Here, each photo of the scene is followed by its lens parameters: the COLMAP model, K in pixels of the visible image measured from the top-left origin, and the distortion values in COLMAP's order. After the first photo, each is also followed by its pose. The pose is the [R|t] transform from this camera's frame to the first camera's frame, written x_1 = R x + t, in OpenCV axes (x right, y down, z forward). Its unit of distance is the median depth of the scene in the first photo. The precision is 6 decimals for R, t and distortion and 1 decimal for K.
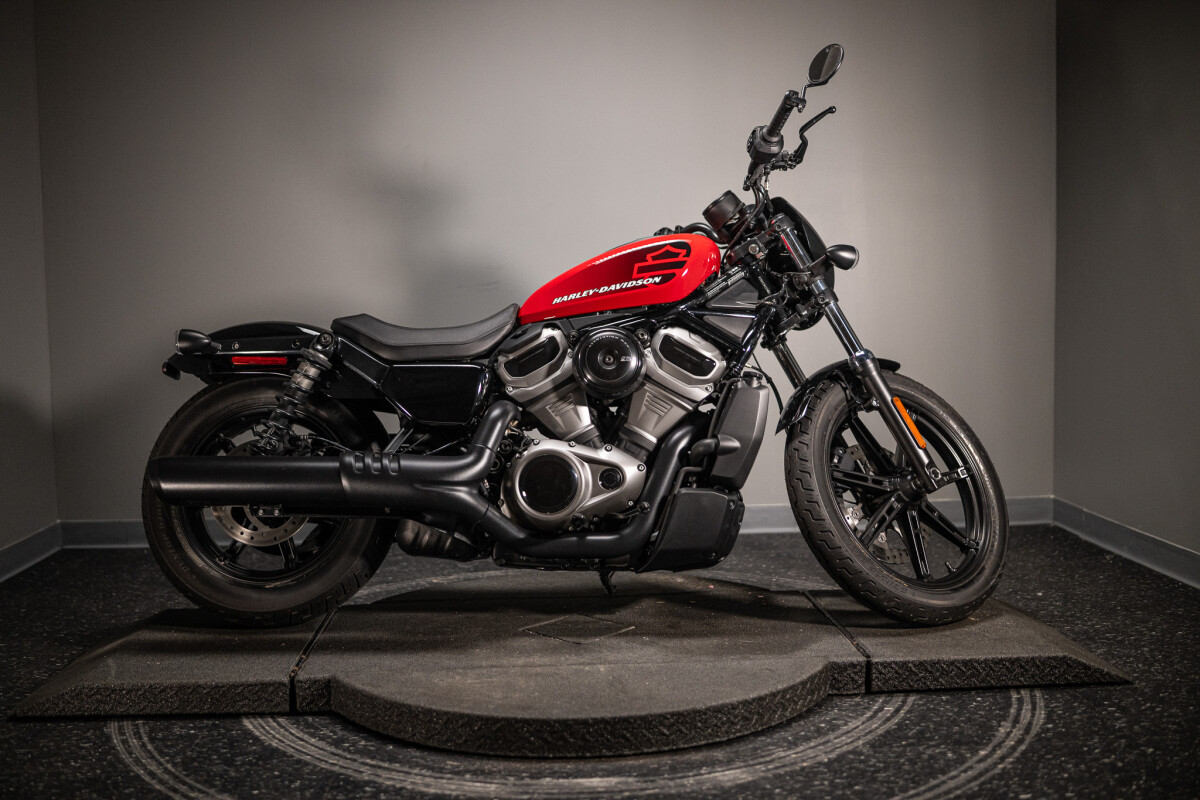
lens RADIAL K [[1224.9, 0, 600.0], [0, 1224.9, 400.0], [0, 0, 1]] dist [-0.040097, -0.019362]
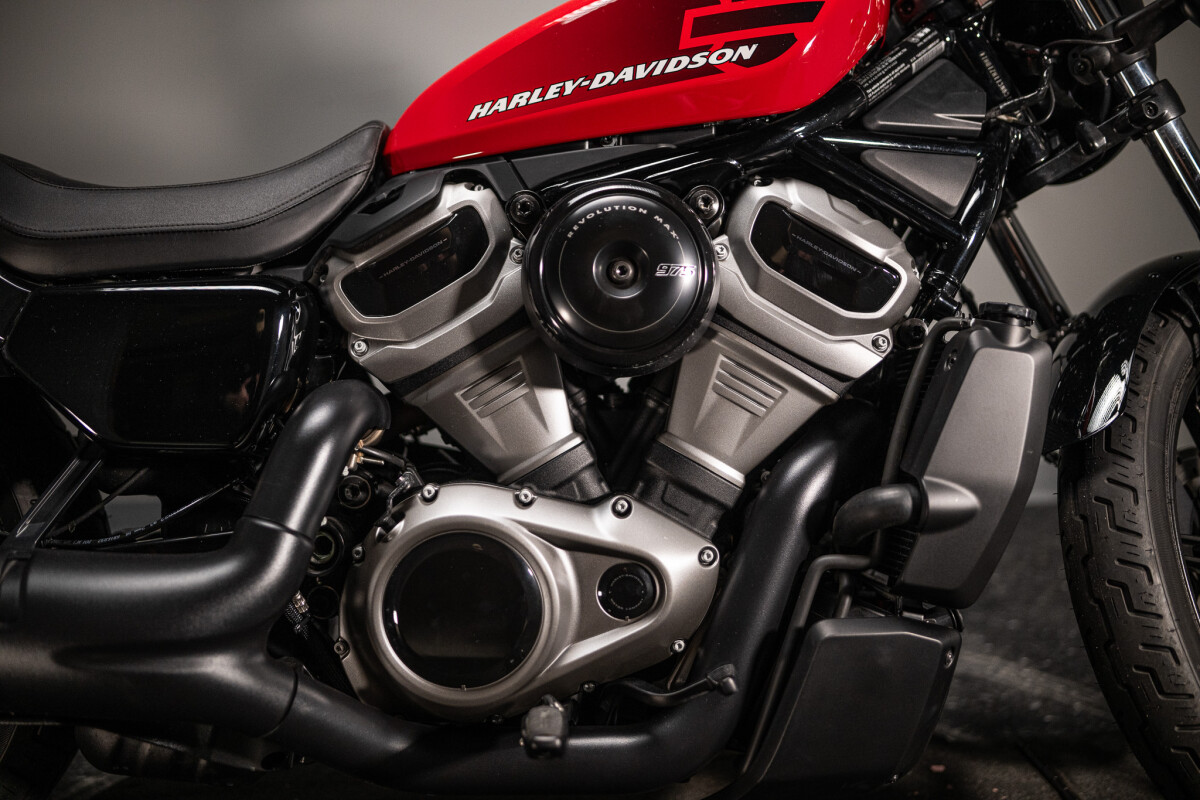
lens RADIAL K [[1224.9, 0, 600.0], [0, 1224.9, 400.0], [0, 0, 1]] dist [-0.040097, -0.019362]
pose [[0.999217, -0.011443, 0.037880, -0.013306], [0.006406, 0.991427, 0.130506, -0.041858], [-0.039049, -0.130161, 0.990724, 0.618604]]
